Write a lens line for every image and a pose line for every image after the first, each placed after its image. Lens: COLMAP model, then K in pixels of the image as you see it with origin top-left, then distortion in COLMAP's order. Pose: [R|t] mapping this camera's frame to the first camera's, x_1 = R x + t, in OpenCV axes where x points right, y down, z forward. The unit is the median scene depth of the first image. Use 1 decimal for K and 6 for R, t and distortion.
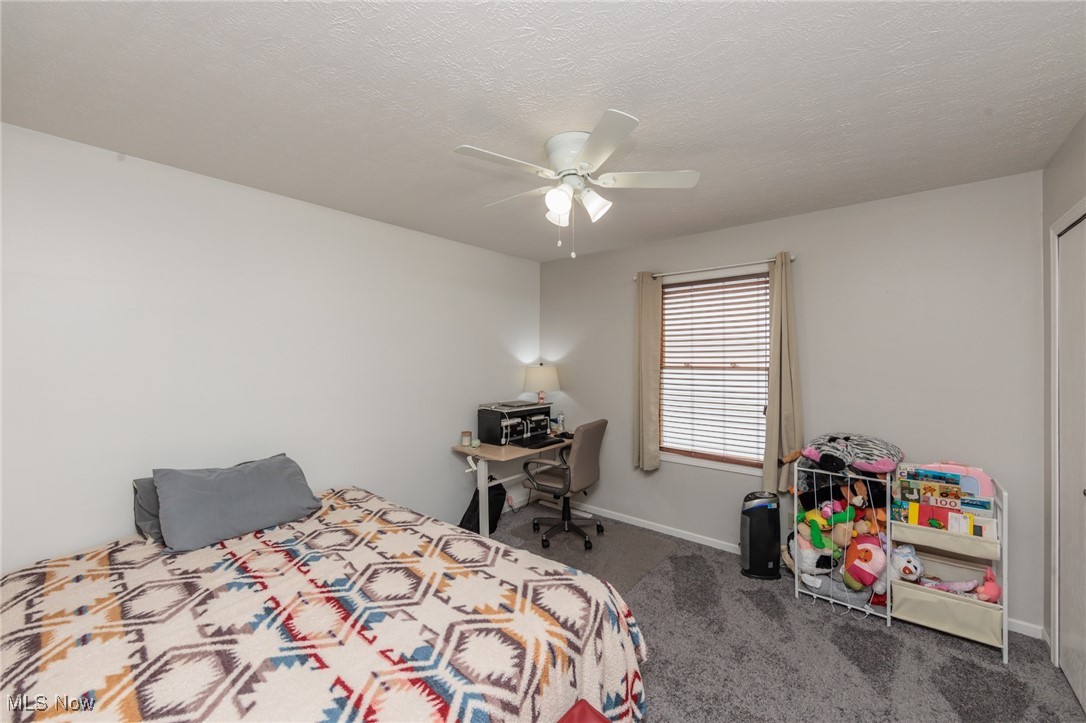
lens RADIAL K [[424.7, 0, 545.2], [0, 424.7, 357.0], [0, 0, 1]] dist [-0.001767, -0.000035]
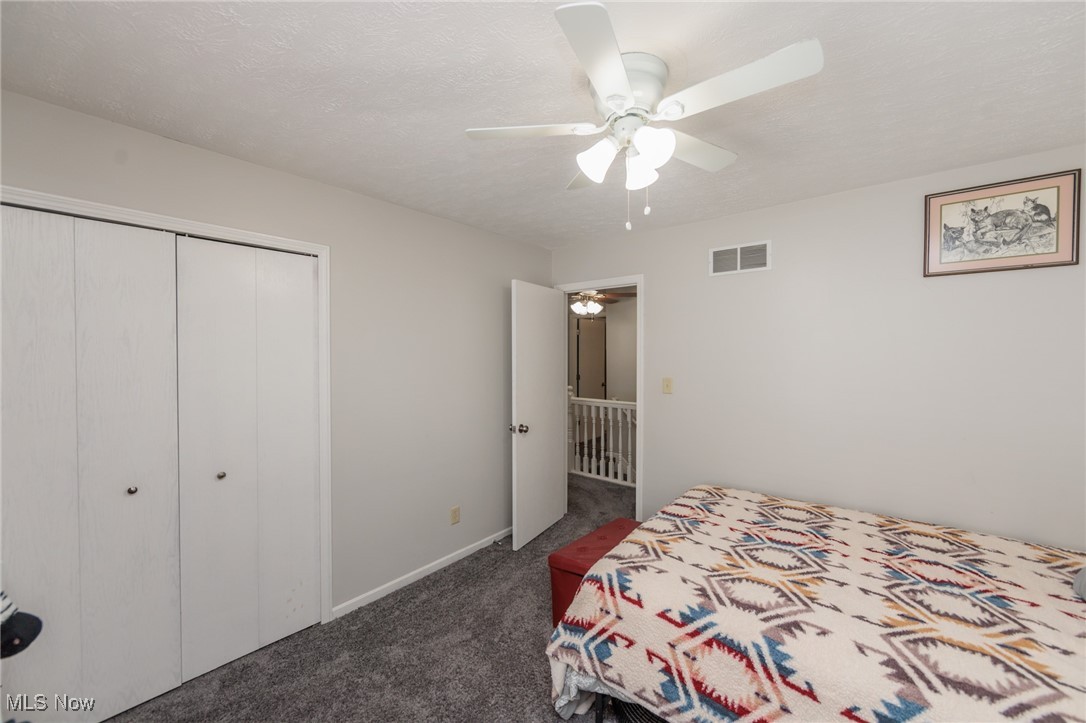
lens RADIAL K [[424.7, 0, 545.2], [0, 424.7, 357.0], [0, 0, 1]] dist [-0.001767, -0.000035]
pose [[-0.999973, 0.000683, 0.007253, 0.274359], [0.000704, 0.999995, 0.002919, -0.012711], [-0.007251, 0.002924, -0.999969, 2.336201]]
